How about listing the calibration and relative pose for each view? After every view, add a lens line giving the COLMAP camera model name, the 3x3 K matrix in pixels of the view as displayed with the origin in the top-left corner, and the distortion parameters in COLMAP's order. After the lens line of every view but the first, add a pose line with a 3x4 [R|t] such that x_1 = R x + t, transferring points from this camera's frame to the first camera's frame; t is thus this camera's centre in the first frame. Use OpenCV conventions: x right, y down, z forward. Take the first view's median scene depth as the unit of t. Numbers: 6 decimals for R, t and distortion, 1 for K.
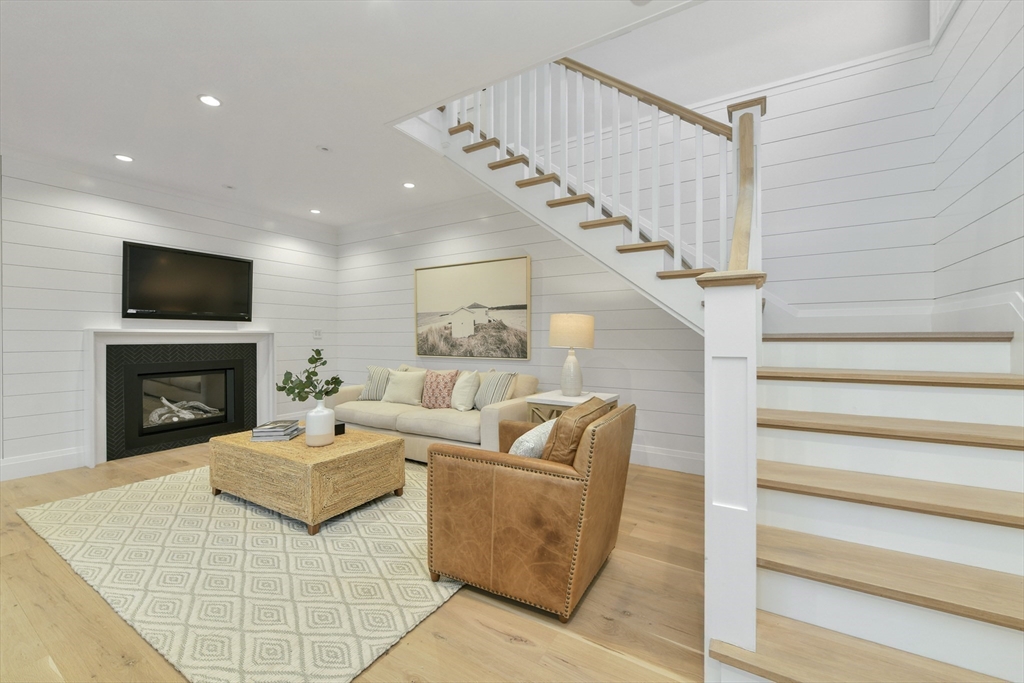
lens RADIAL K [[409.5, 0, 515.6], [0, 409.5, 335.2], [0, 0, 1]] dist [-0.005182, -0.000328]
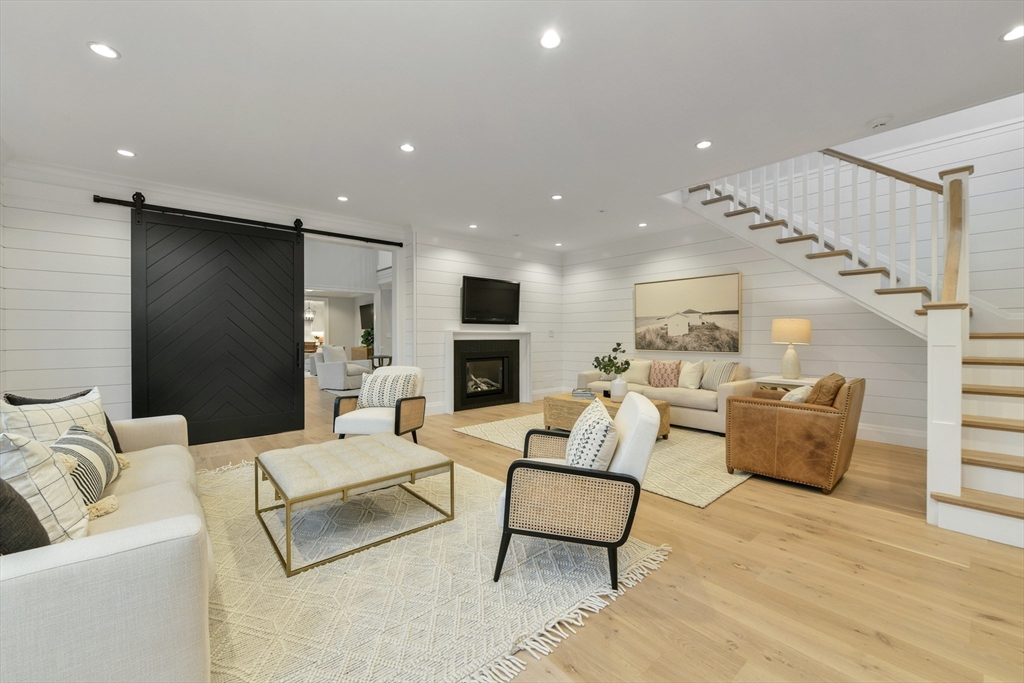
lens RADIAL K [[409.5, 0, 515.6], [0, 409.5, 335.2], [0, 0, 1]] dist [-0.005182, -0.000328]
pose [[0.951935, 0.000759, -0.306299, -0.297578], [0.000363, 0.999993, 0.003606, -0.001808], [0.306300, -0.003544, 0.951928, -0.529348]]
